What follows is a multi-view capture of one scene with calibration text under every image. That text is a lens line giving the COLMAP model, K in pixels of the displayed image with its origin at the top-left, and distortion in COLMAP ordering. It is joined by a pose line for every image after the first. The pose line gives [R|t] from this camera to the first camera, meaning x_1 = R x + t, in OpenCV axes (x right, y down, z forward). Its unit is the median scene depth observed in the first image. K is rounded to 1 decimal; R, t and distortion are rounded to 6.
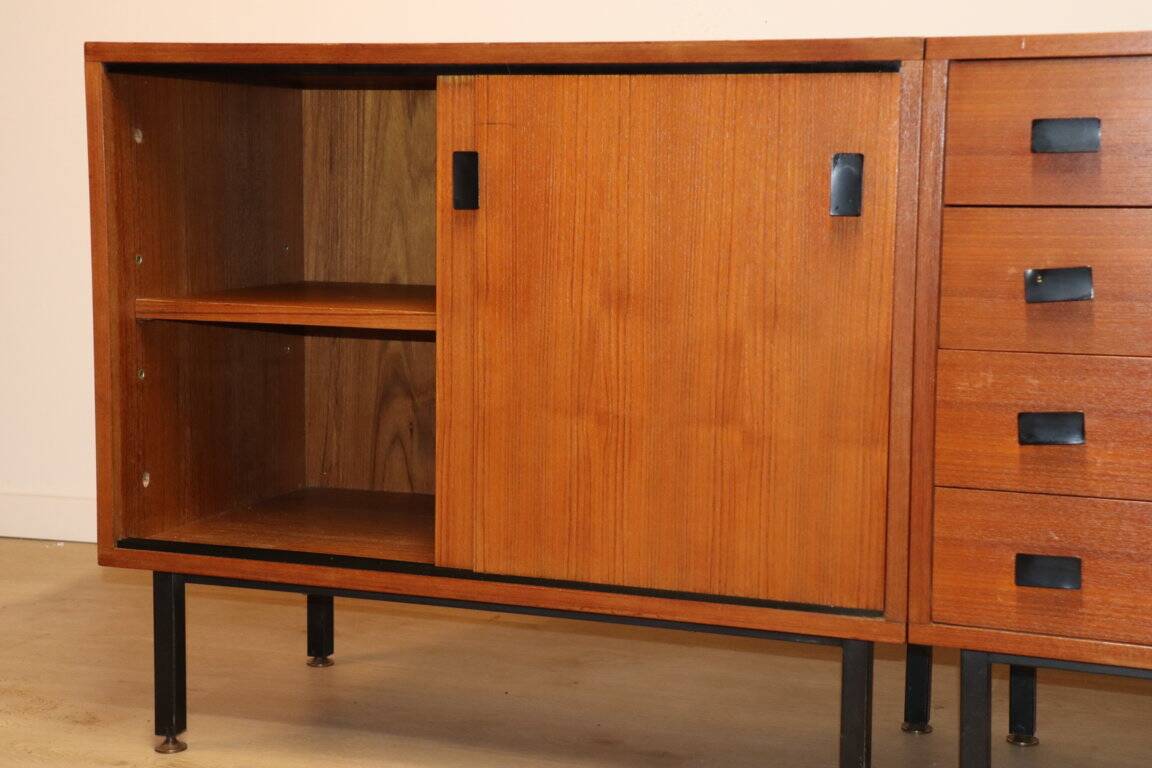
lens RADIAL K [[1938.0, 0, 576.0], [0, 1938.0, 384.0], [0, 0, 1]] dist [0.103980, 0.843210]
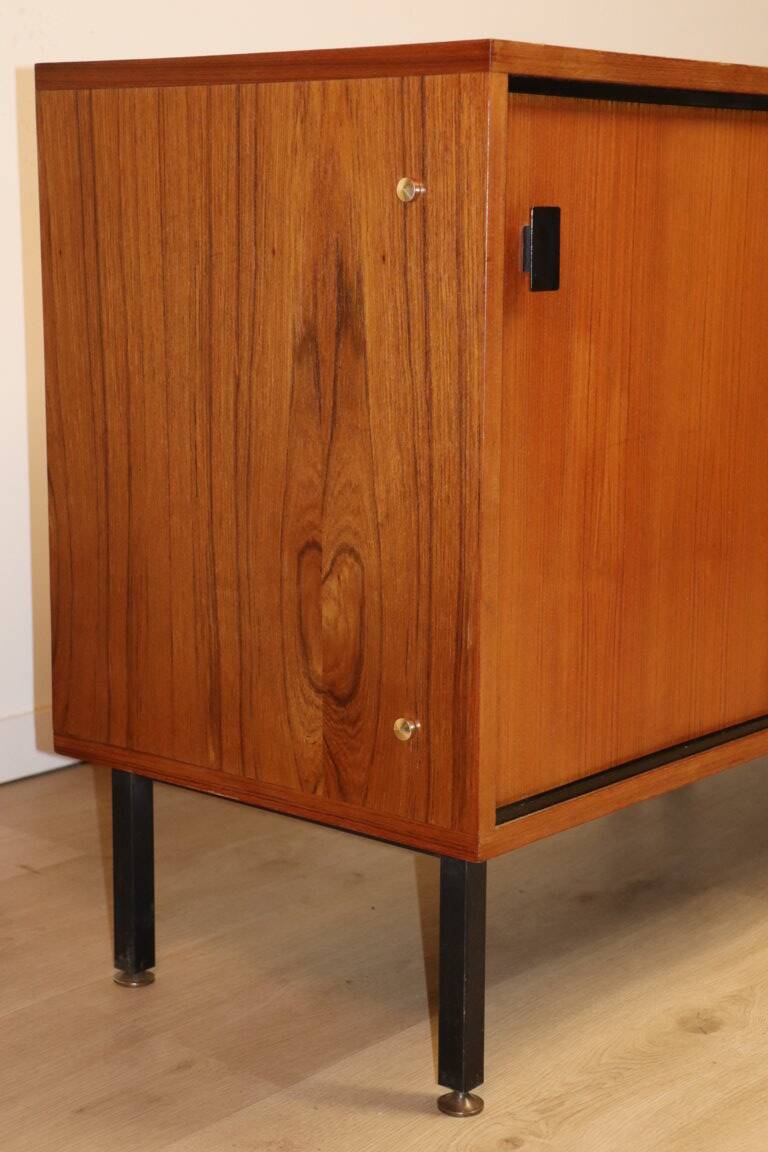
lens RADIAL K [[1938.0, 0, 384.0], [0, 1938.0, 576.0], [0, 0, 1]] dist [0.103980, 0.843210]
pose [[0.352604, -0.173925, 0.919468, -0.953093], [0.110752, 0.983426, 0.143552, -0.111254], [-0.929196, 0.051216, 0.366022, 0.907263]]
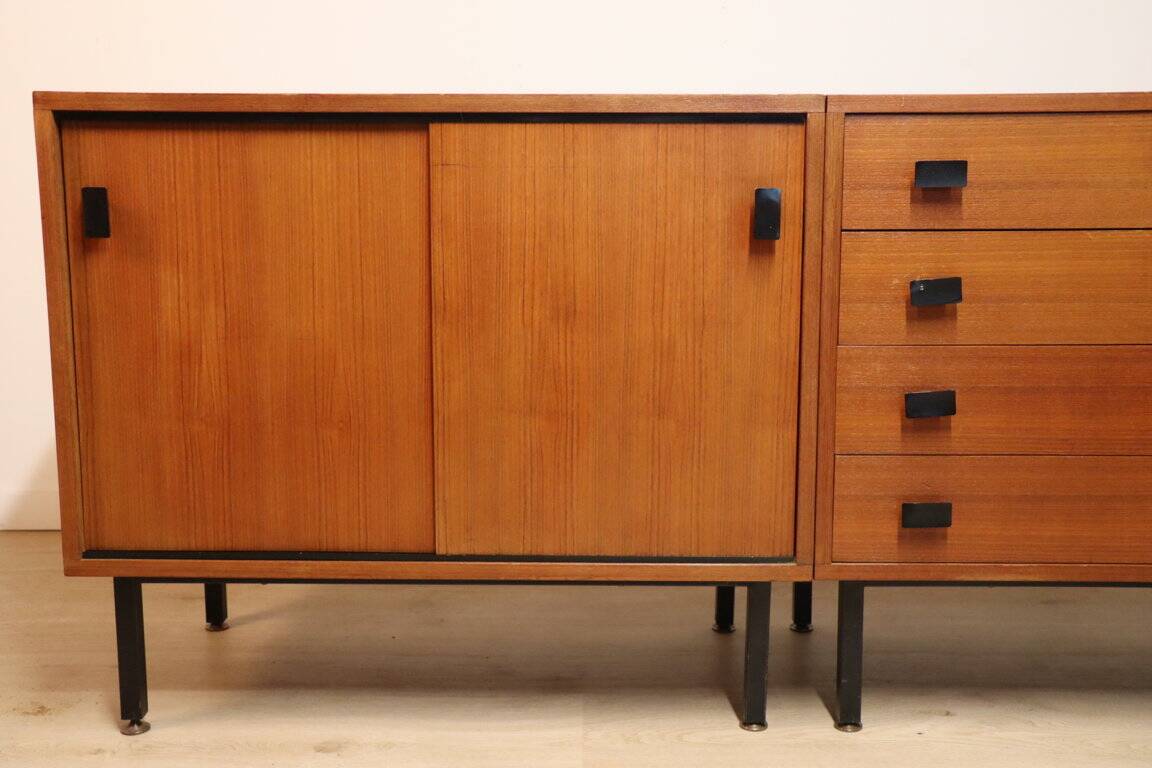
lens RADIAL K [[1271.5, 0, 576.0], [0, 1271.5, 384.0], [0, 0, 1]] dist [-0.035015, 0.231568]
pose [[0.942347, -0.058832, 0.329424, -0.233332], [0.048773, 0.998059, 0.038723, -0.031944], [-0.331063, -0.020424, 0.943388, 0.278025]]
